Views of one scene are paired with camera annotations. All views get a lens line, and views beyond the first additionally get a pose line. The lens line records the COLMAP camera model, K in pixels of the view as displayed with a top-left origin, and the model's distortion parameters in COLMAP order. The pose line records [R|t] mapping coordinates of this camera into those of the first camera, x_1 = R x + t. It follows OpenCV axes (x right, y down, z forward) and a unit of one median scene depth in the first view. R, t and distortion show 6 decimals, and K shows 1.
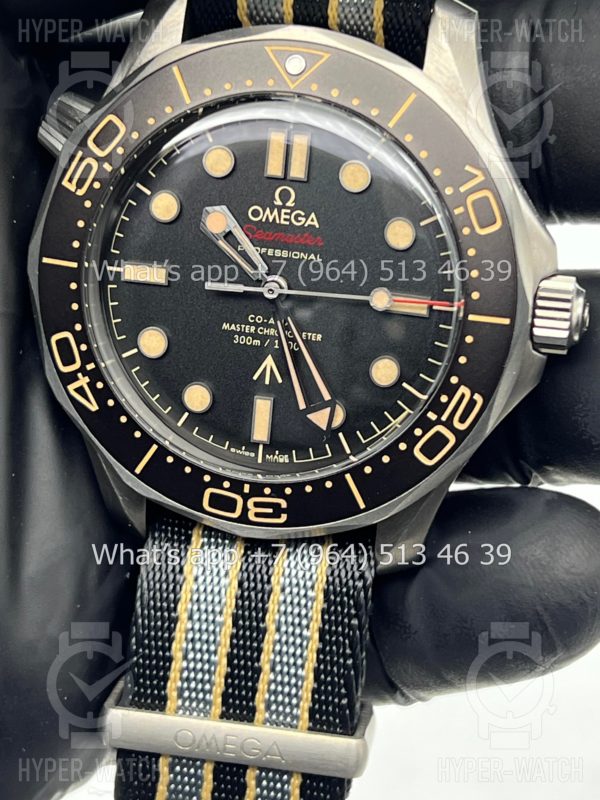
lens RADIAL K [[1934.4, 0, 302.9], [0, 1934.4, 428.6], [0, 0, 1]] dist [0.205057, -0.049681]
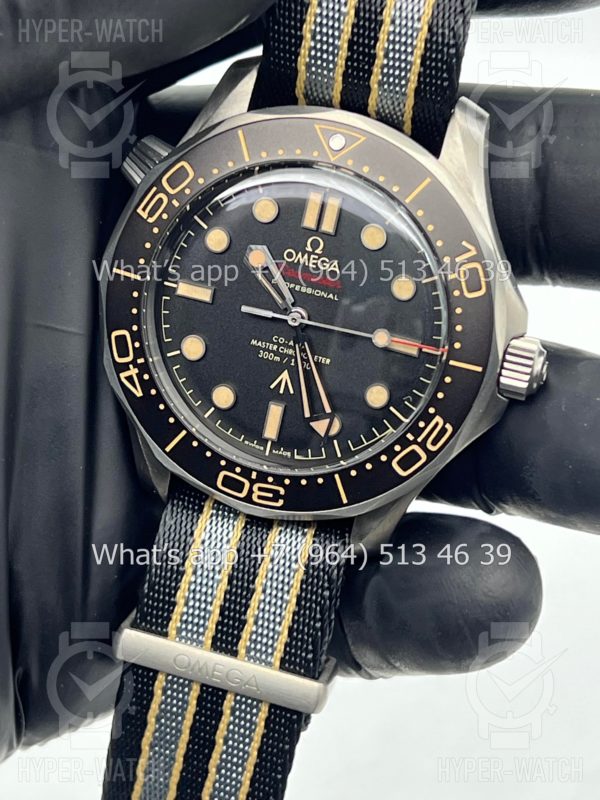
lens RADIAL K [[1894.9, 0, 298.7], [0, 1894.9, 437.5], [0, 0, 1]] dist [0.078569, 4.290381]
pose [[0.991811, 0.127565, 0.006236, -0.011377], [-0.127668, 0.991599, 0.020789, -0.021665], [-0.003532, -0.021415, 0.999764, -0.207373]]
